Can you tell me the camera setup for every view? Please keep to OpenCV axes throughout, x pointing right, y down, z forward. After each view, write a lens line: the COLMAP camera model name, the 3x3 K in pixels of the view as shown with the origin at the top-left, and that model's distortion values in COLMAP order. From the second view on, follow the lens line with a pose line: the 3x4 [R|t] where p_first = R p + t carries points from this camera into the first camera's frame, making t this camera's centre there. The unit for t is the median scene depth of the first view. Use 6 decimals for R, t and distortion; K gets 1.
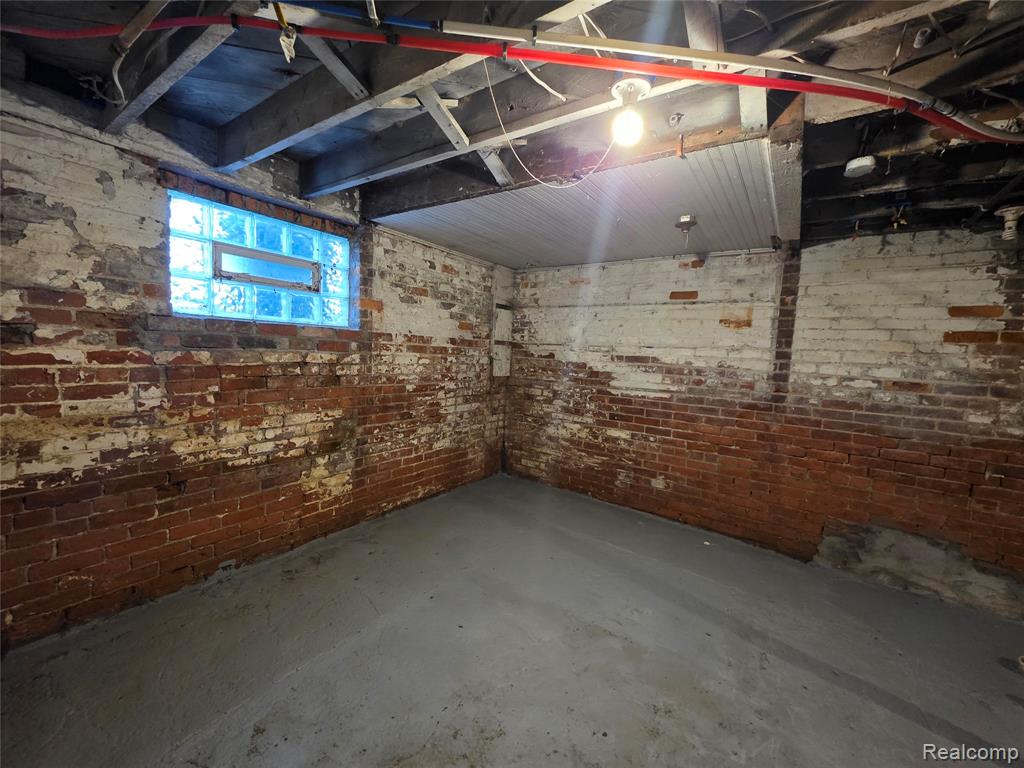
lens RADIAL K [[405.2, 0, 514.3], [0, 405.2, 380.0], [0, 0, 1]] dist [0.001736, -0.000694]
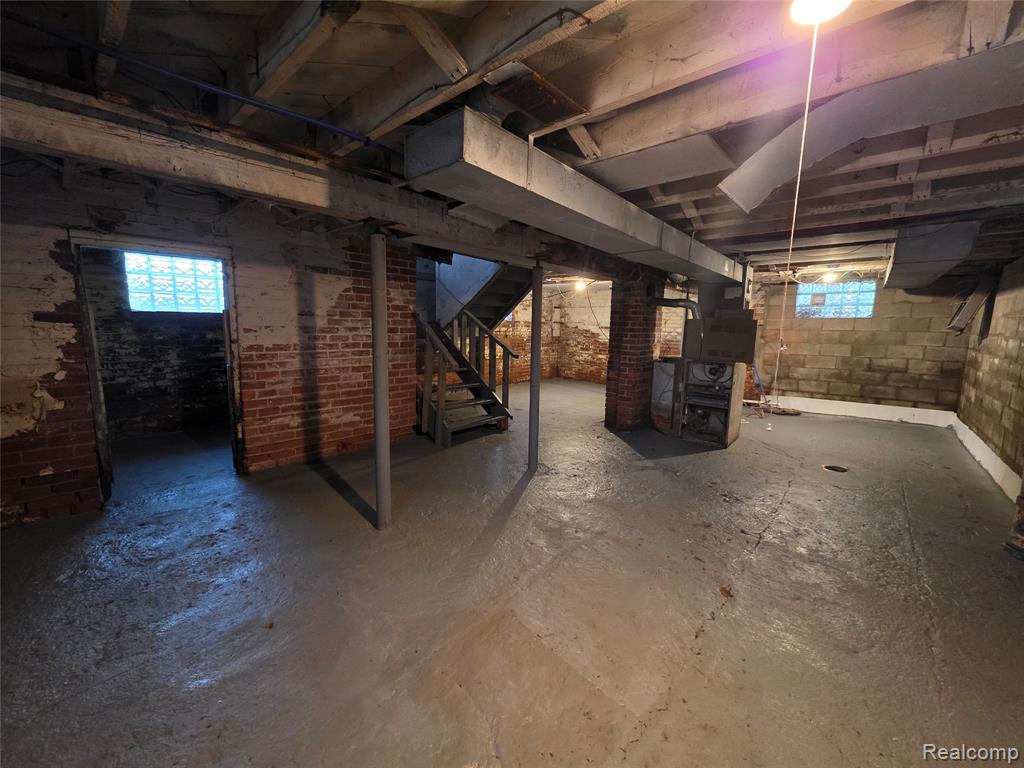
lens RADIAL K [[405.2, 0, 514.3], [0, 405.2, 380.0], [0, 0, 1]] dist [0.001736, -0.000694]
pose [[0.992997, -0.009737, -0.117736, 0.002284], [0.017062, 0.997969, 0.061373, 0.103919], [0.116899, -0.062952, 0.991147, -1.533953]]
